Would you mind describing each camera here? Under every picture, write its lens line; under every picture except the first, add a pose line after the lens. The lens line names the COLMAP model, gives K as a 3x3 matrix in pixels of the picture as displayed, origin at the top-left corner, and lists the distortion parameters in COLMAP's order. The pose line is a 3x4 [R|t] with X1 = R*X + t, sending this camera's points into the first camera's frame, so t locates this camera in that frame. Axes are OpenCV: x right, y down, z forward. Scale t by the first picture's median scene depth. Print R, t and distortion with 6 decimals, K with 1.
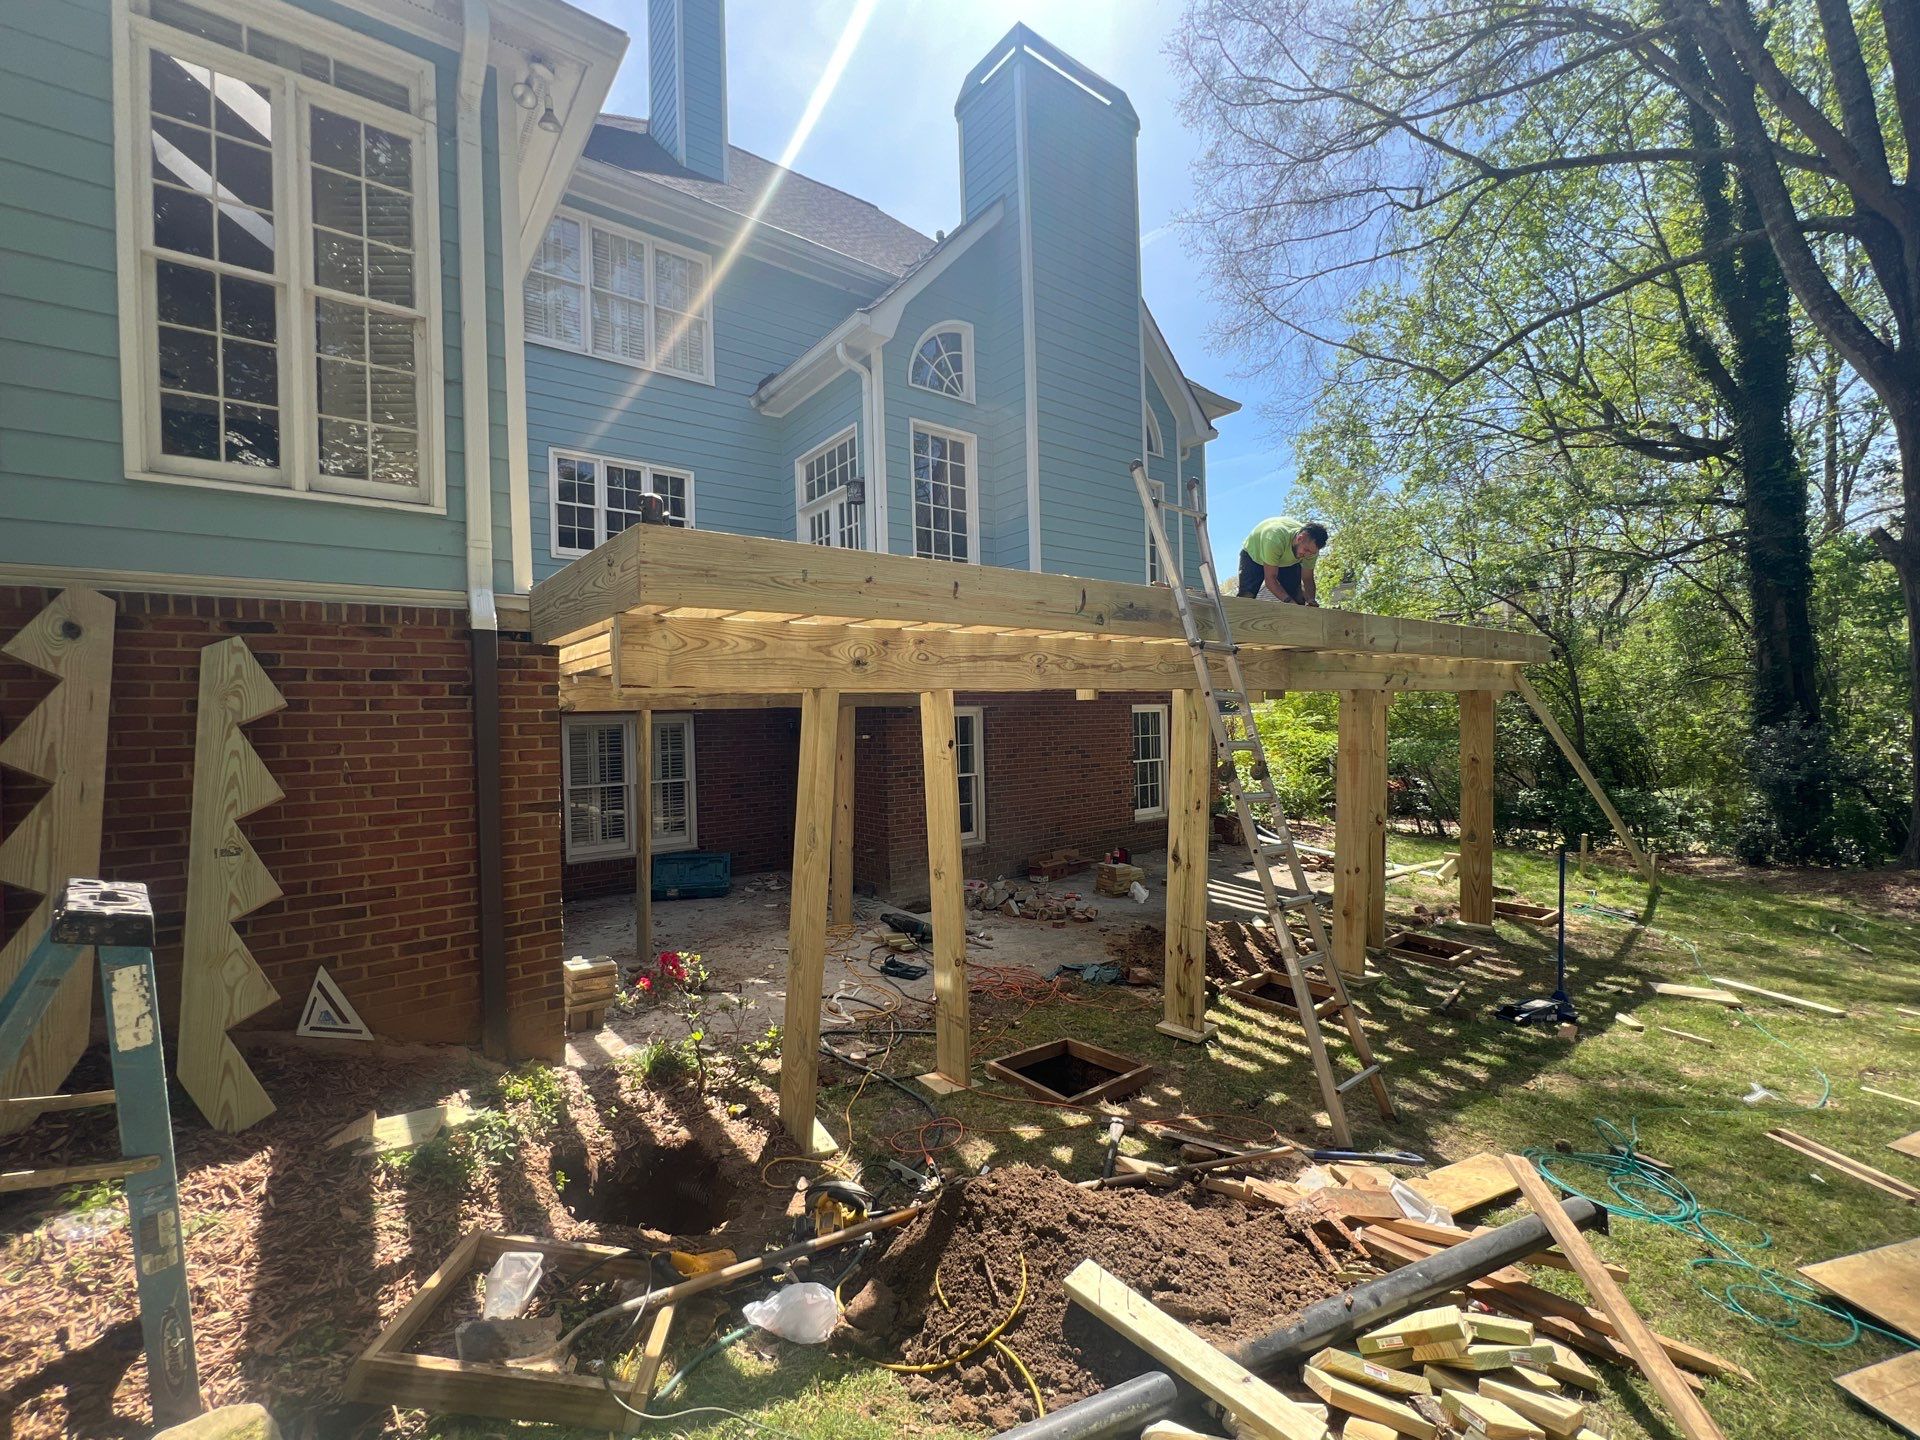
lens RADIAL K [[821.7, 0, 959.0], [0, 821.7, 721.8], [0, 0, 1]] dist [0.000093, 0.000347]
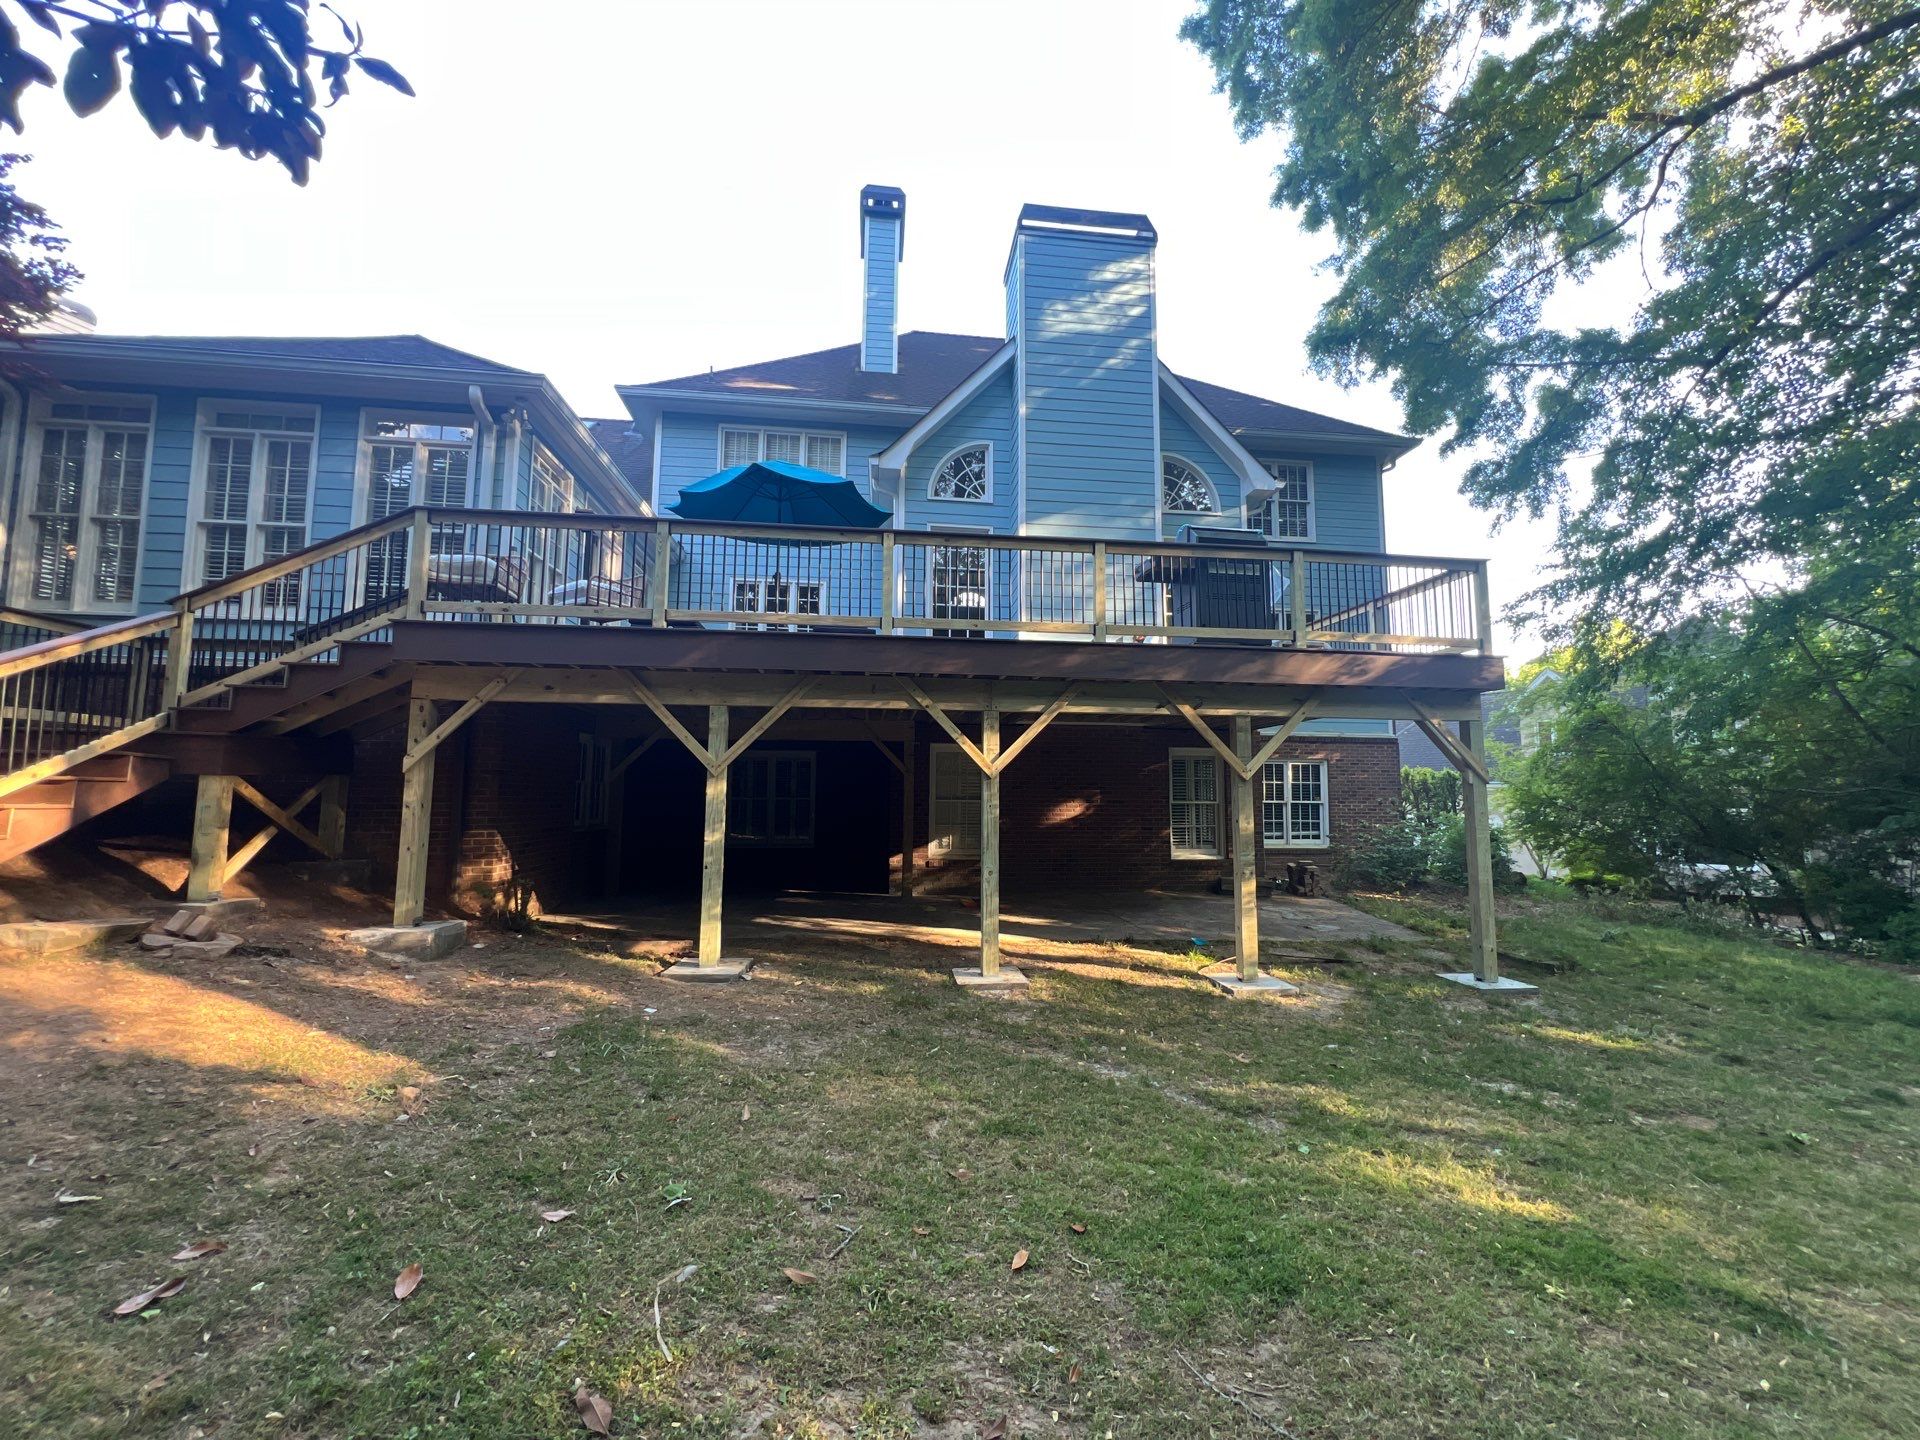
lens RADIAL K [[761.1, 0, 955.5], [0, 761.1, 722.7], [0, 0, 1]] dist [-0.000400, -0.000447]
pose [[0.852989, -0.018186, -0.521611, 0.570800], [-0.029962, 0.996038, -0.083724, 0.044285], [0.521068, 0.087044, 0.849065, 0.020348]]
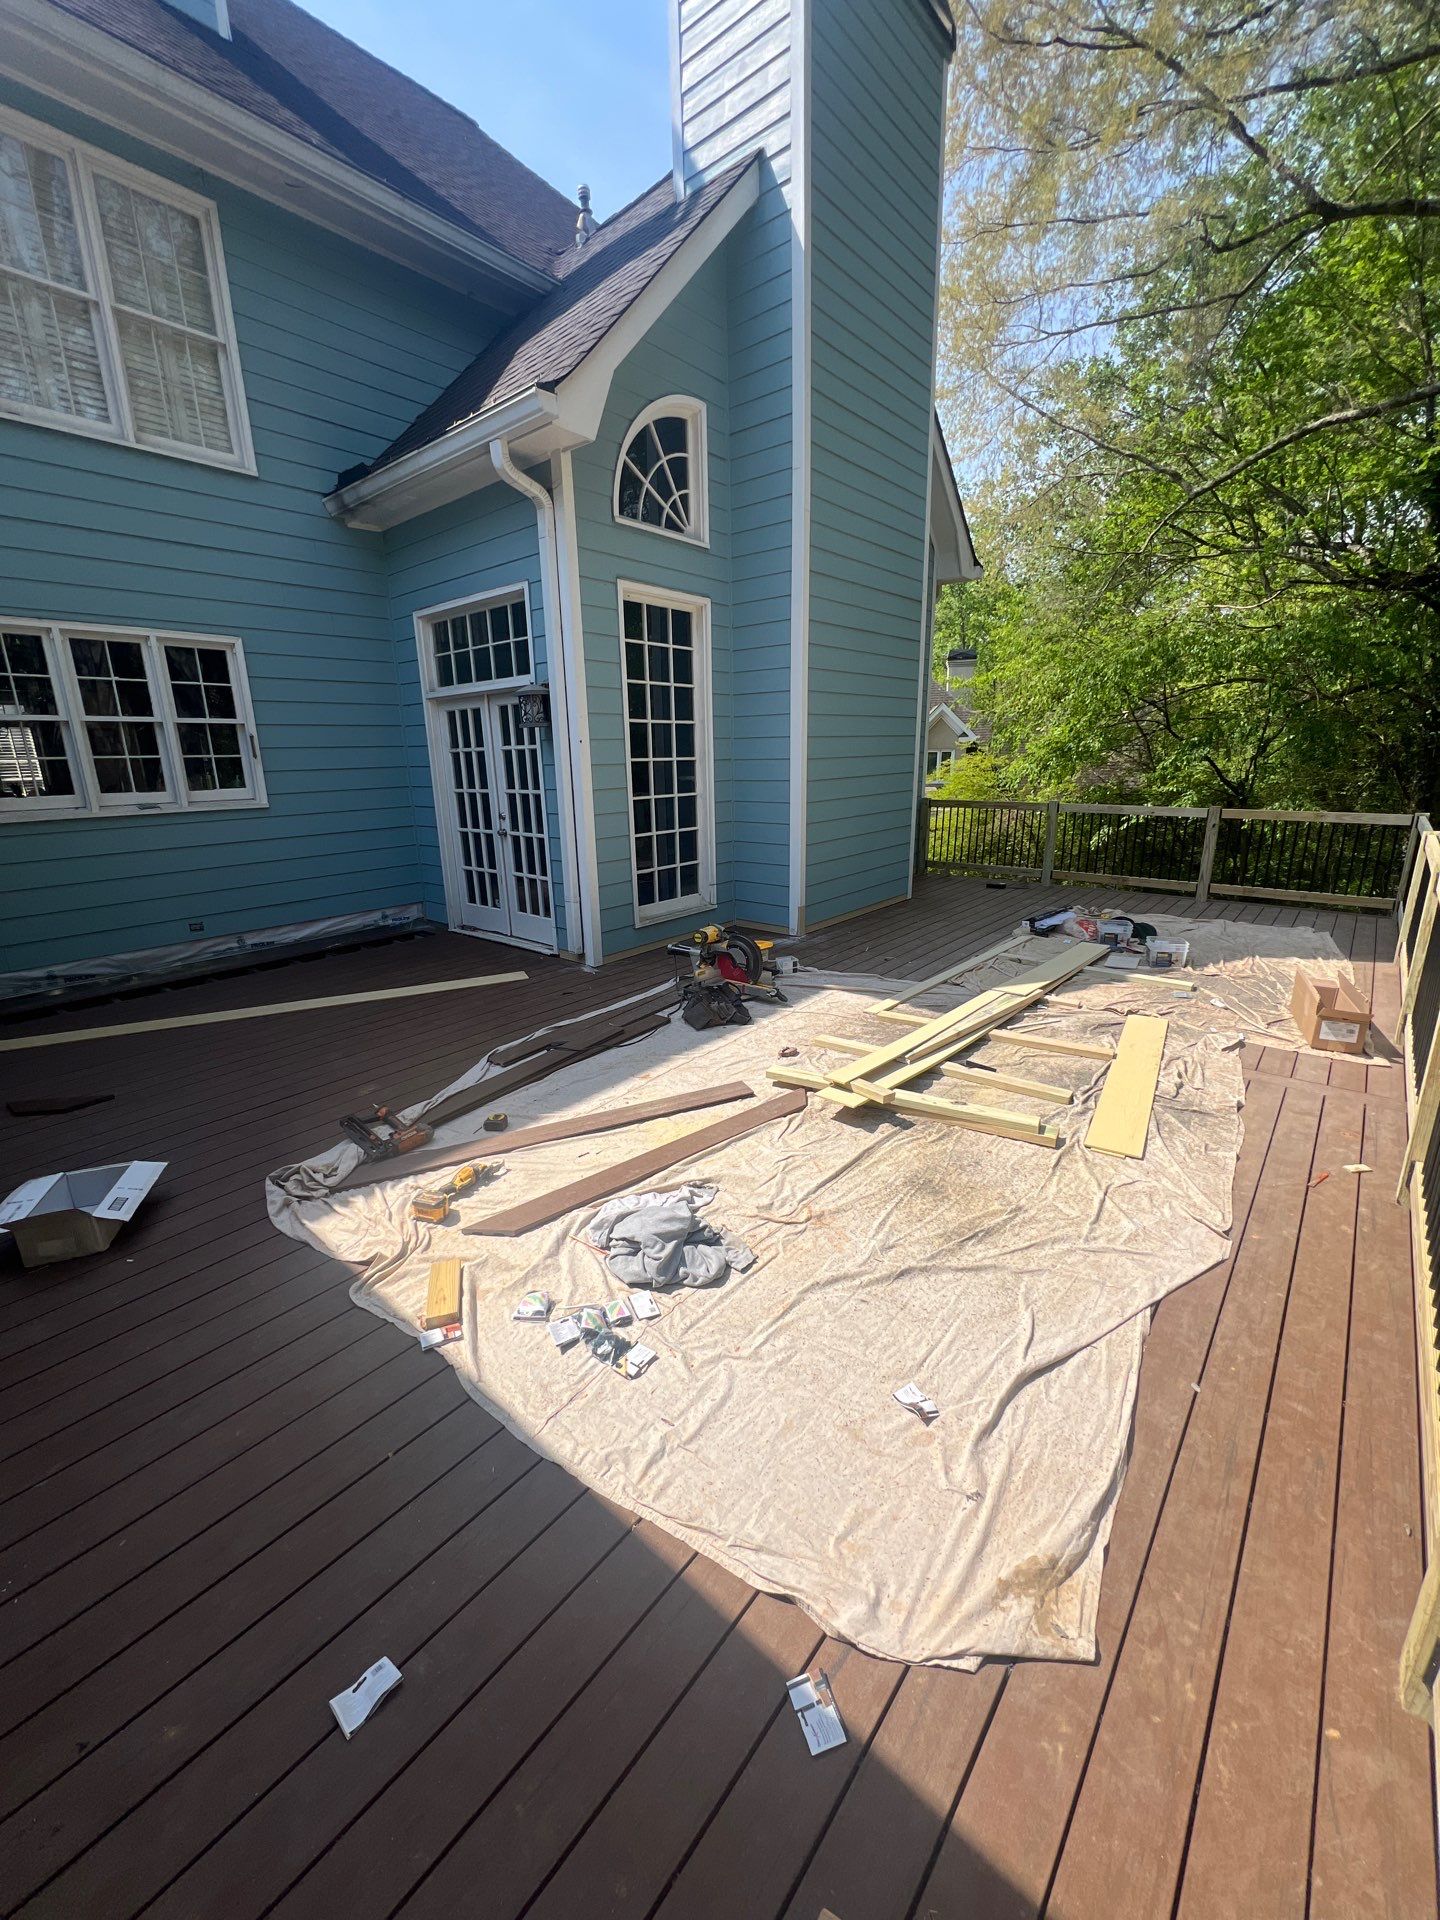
lens RADIAL K [[761.1, 0, 715.2], [0, 761.1, 954.2], [0, 0, 1]] dist [-0.000400, -0.000447]
pose [[0.979986, -0.045630, 0.193766, -0.105116], [-0.004608, 0.967914, 0.251239, -0.229747], [-0.199013, -0.247104, 0.948332, 0.359795]]
